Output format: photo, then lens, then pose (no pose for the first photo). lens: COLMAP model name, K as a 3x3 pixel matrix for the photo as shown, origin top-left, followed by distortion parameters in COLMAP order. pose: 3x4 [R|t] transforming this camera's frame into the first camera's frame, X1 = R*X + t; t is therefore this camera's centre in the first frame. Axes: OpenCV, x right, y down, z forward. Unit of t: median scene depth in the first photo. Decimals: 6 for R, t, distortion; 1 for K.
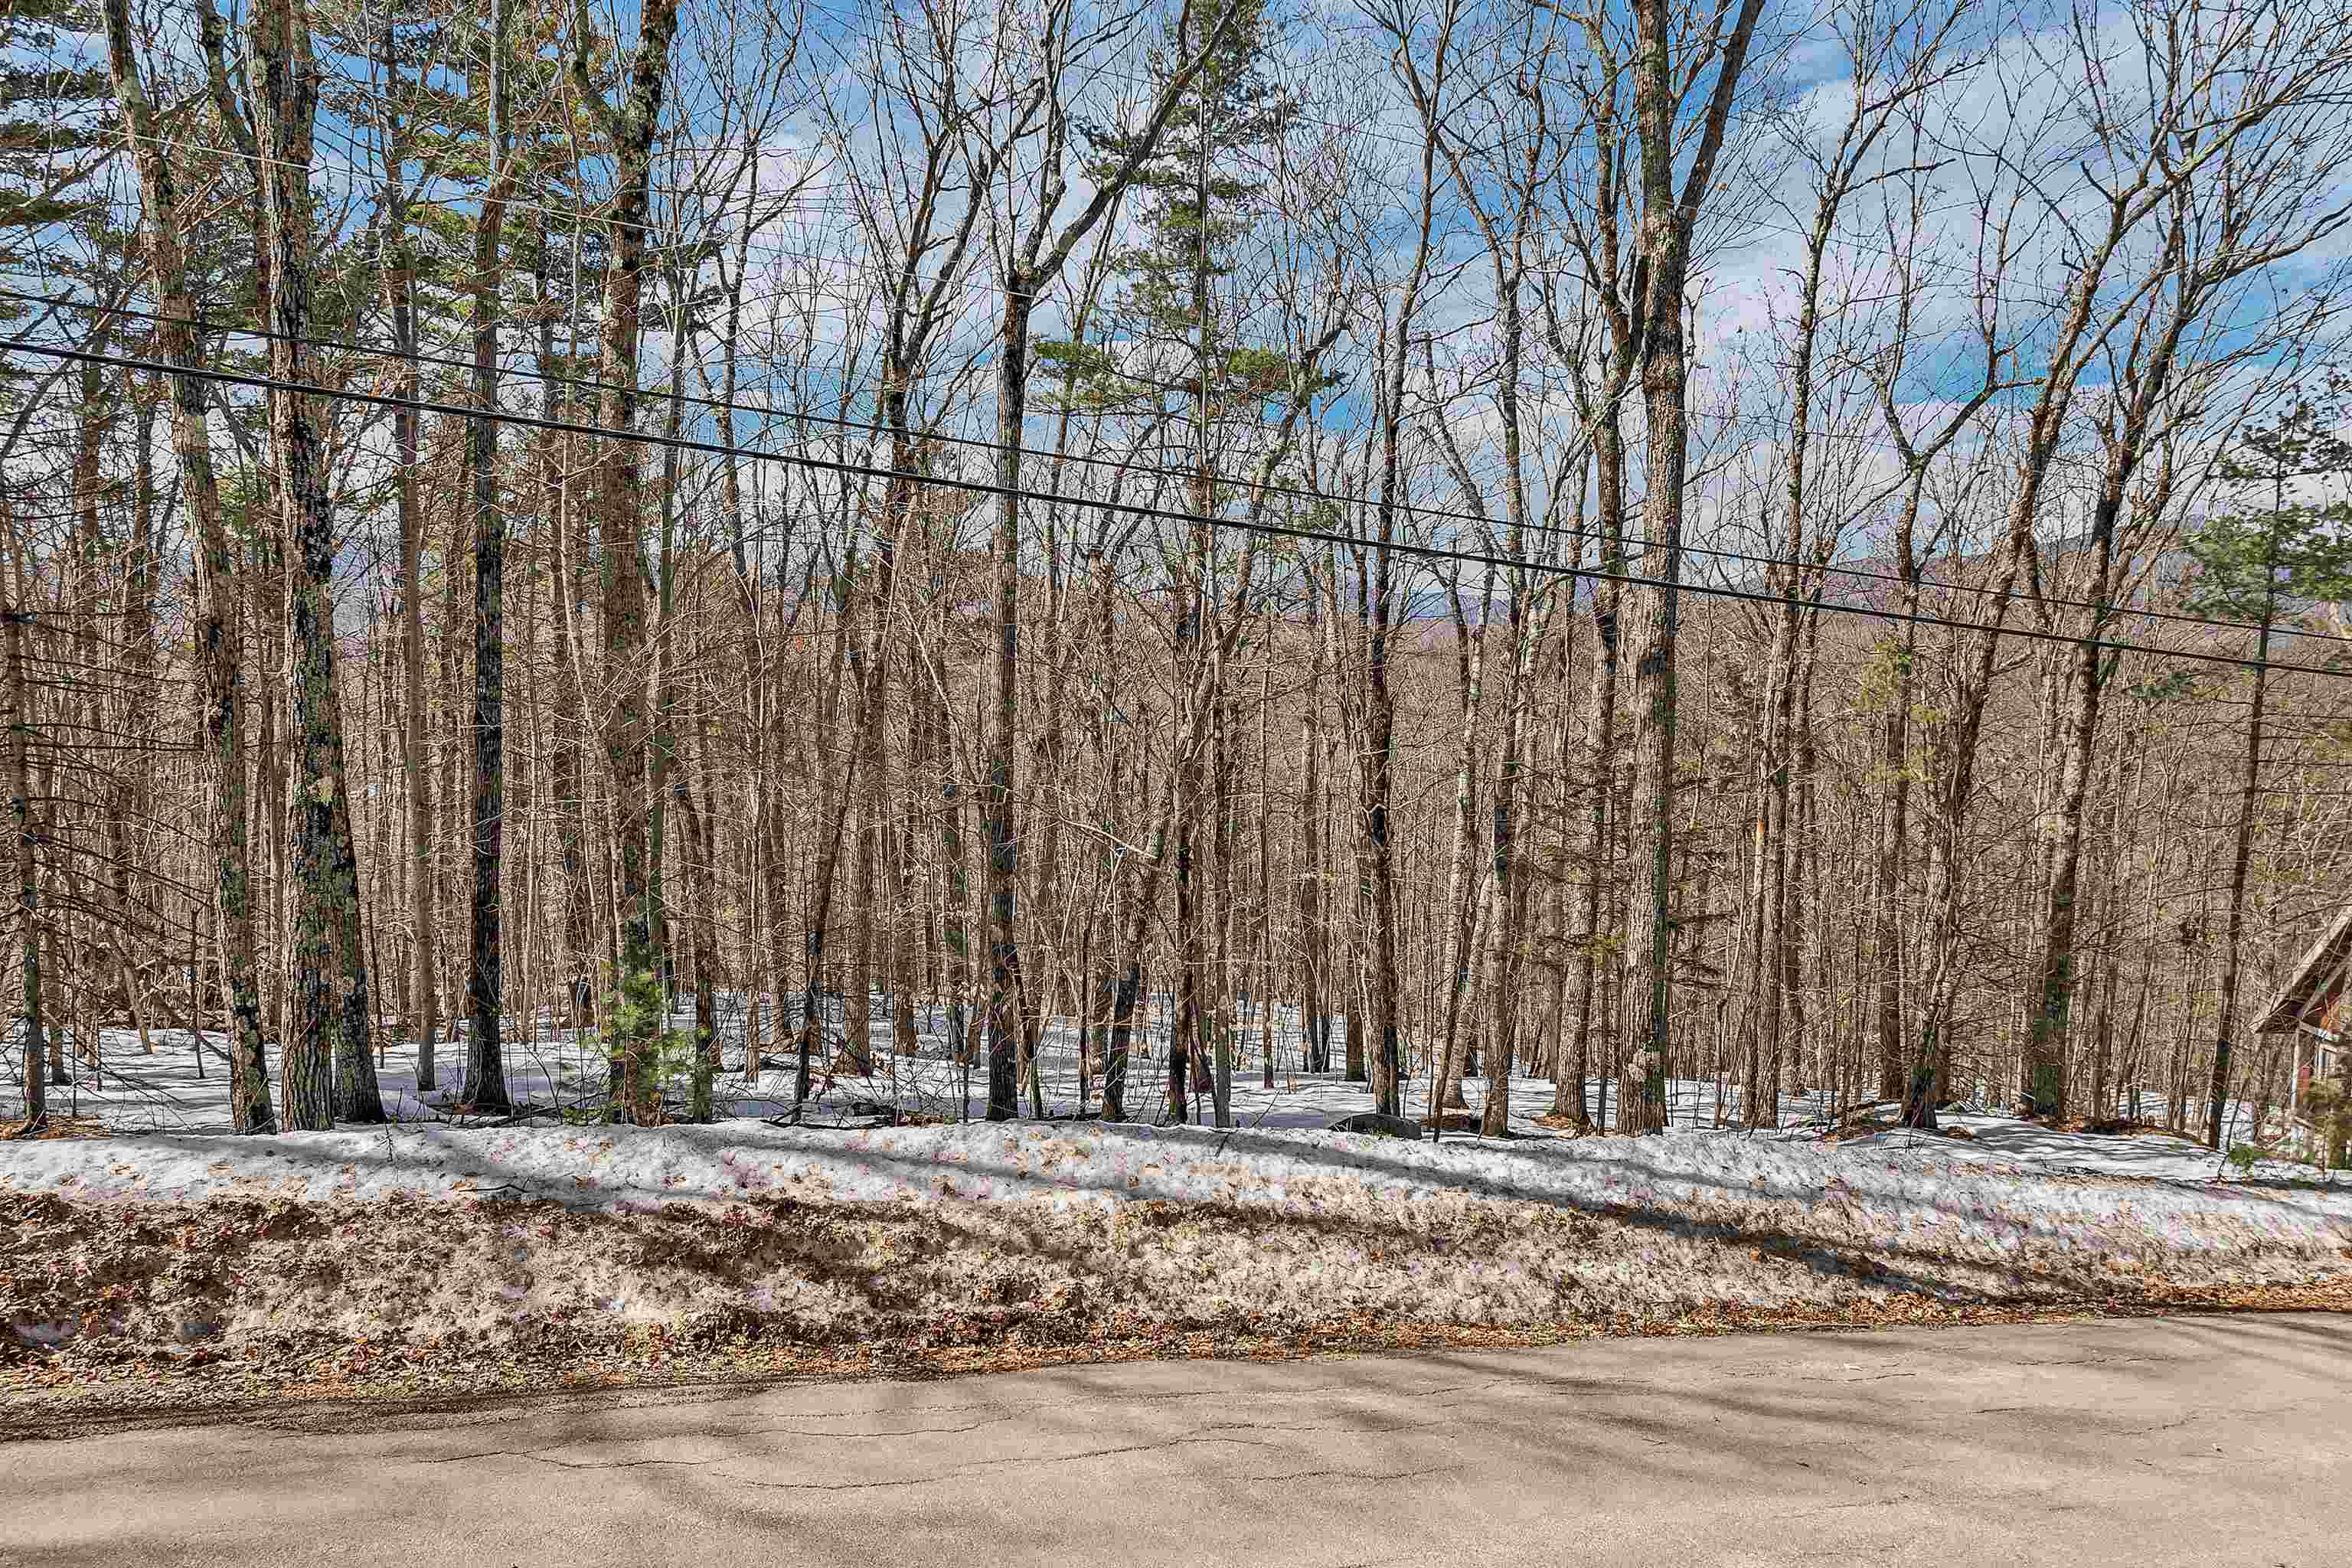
lens RADIAL K [[1695.3, 0, 1190.3], [0, 1695.3, 820.0], [0, 0, 1]] dist [-0.058291, 0.026532]
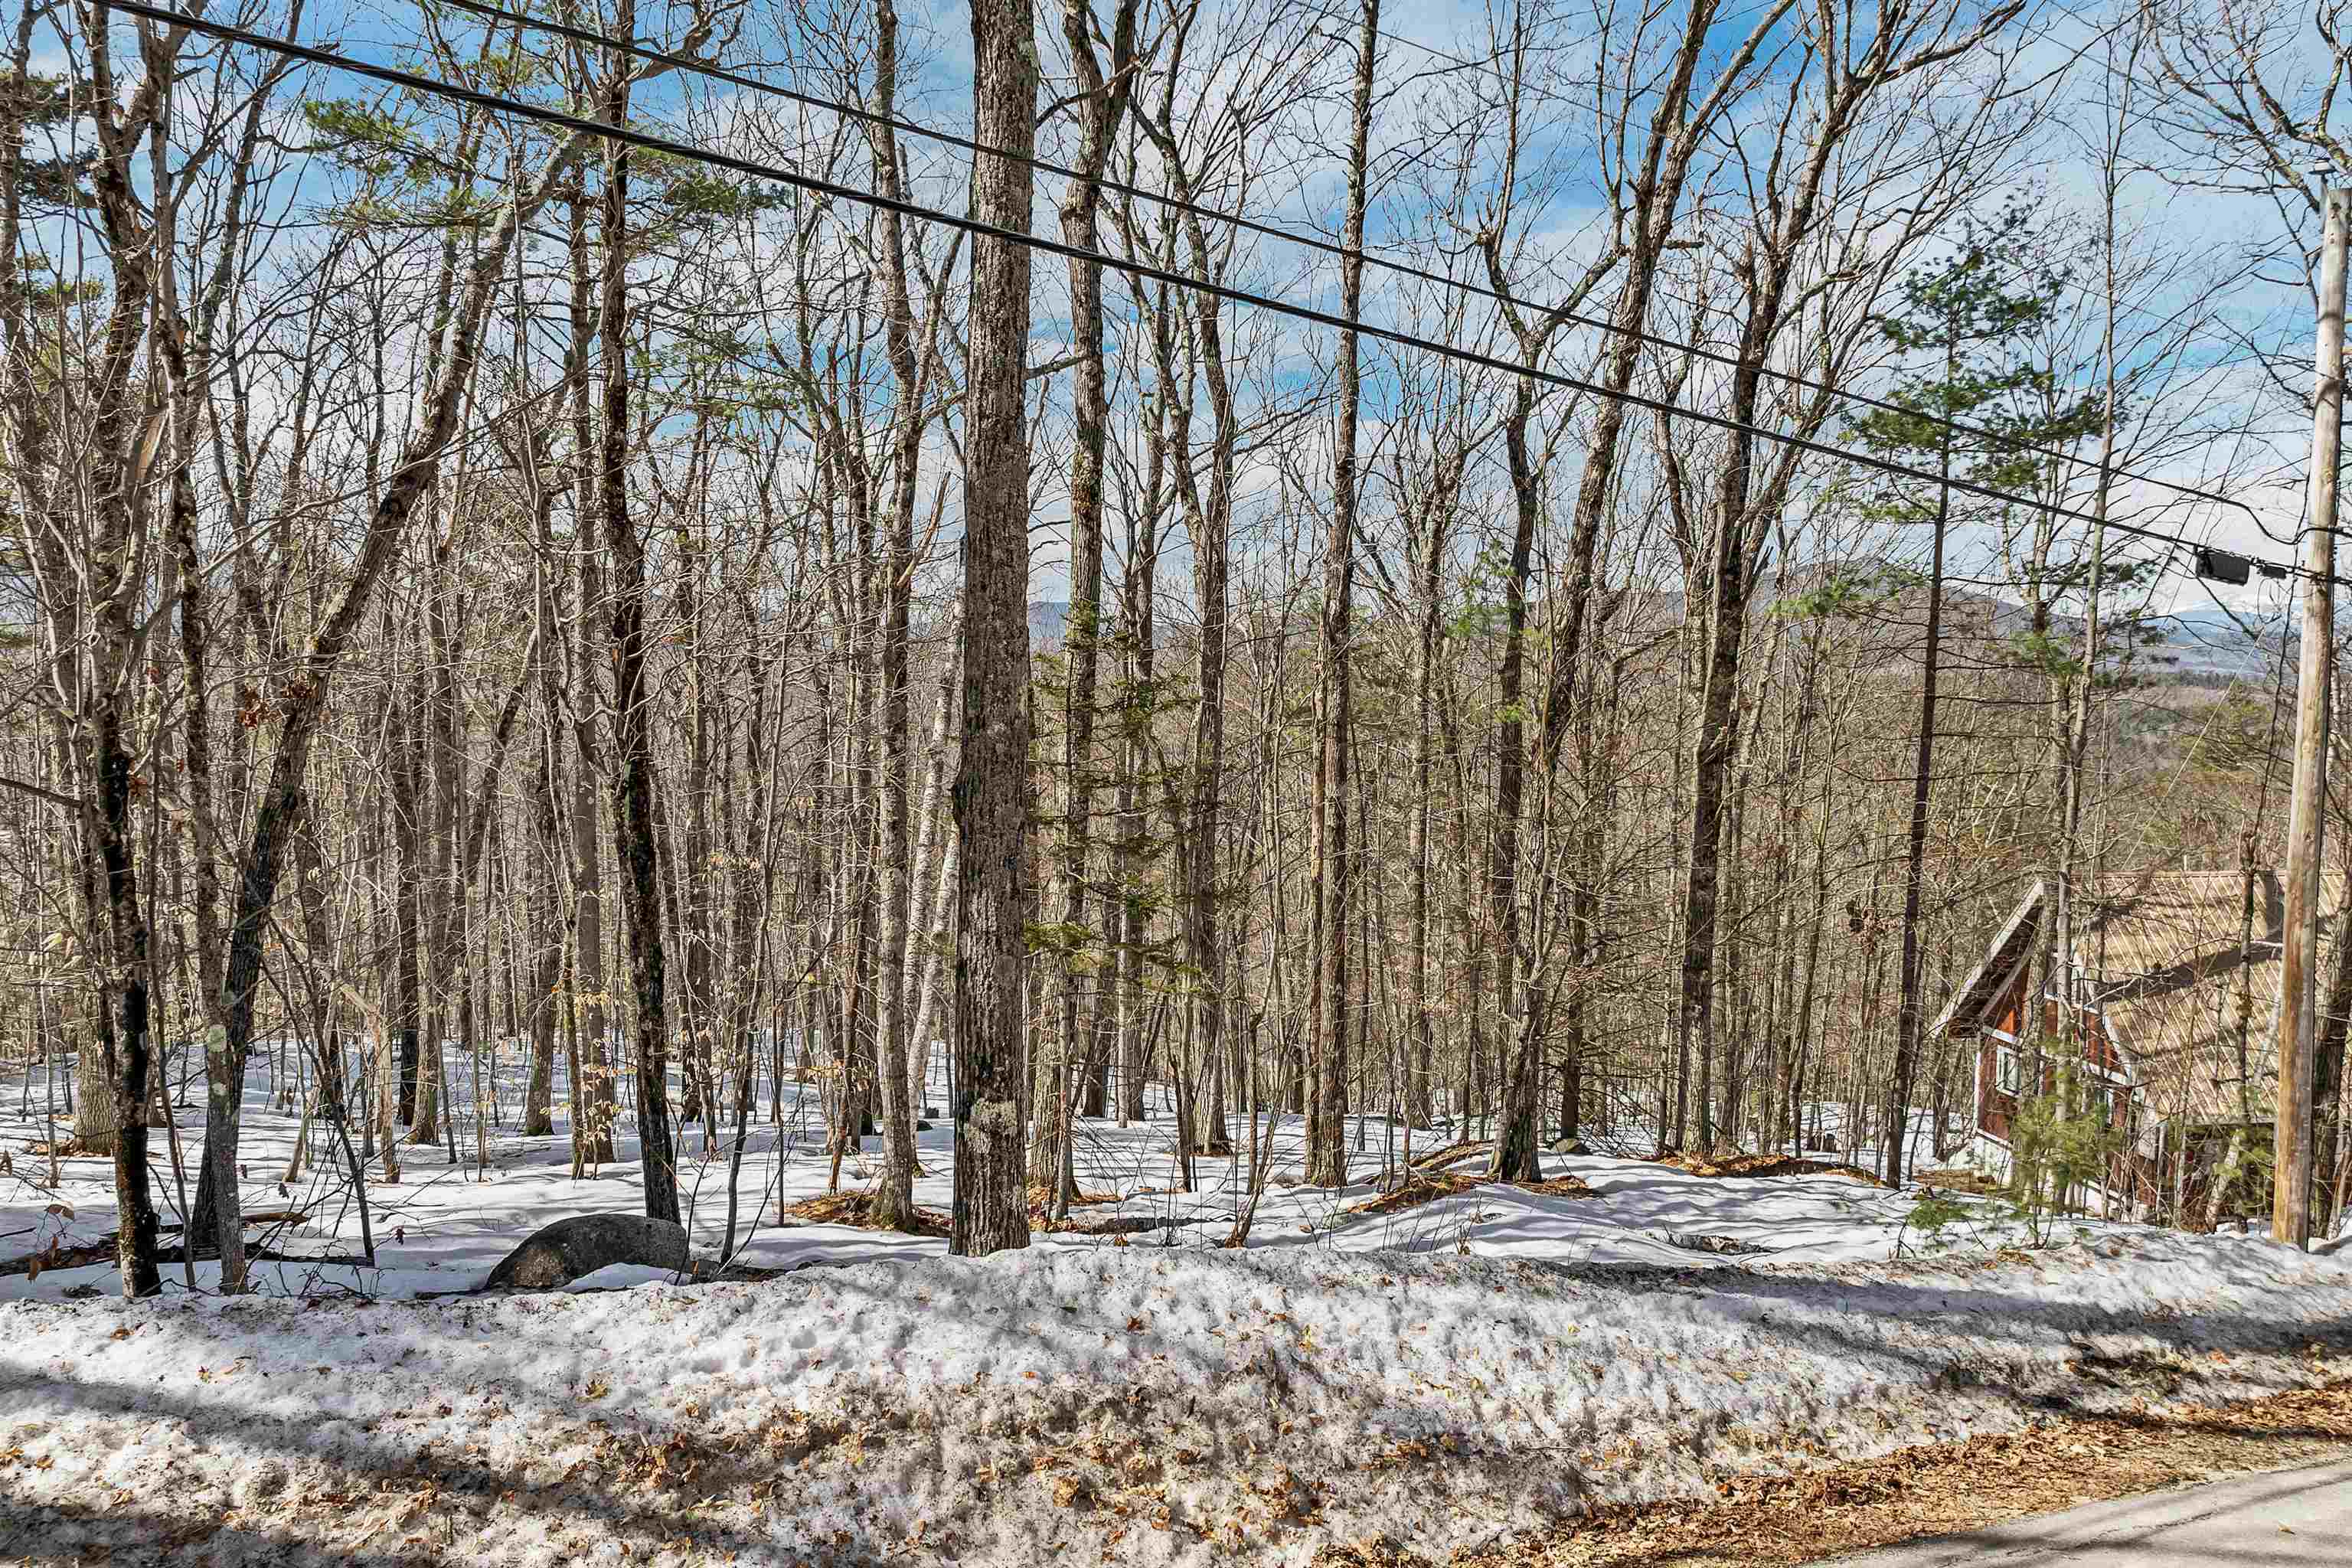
lens RADIAL K [[1695.3, 0, 1190.3], [0, 1695.3, 820.0], [0, 0, 1]] dist [-0.058291, 0.026532]
pose [[0.987646, -0.011607, 0.156269, 0.168834], [0.014258, 0.999773, -0.015856, 0.032604], [-0.156049, 0.017888, 0.987587, 0.270970]]
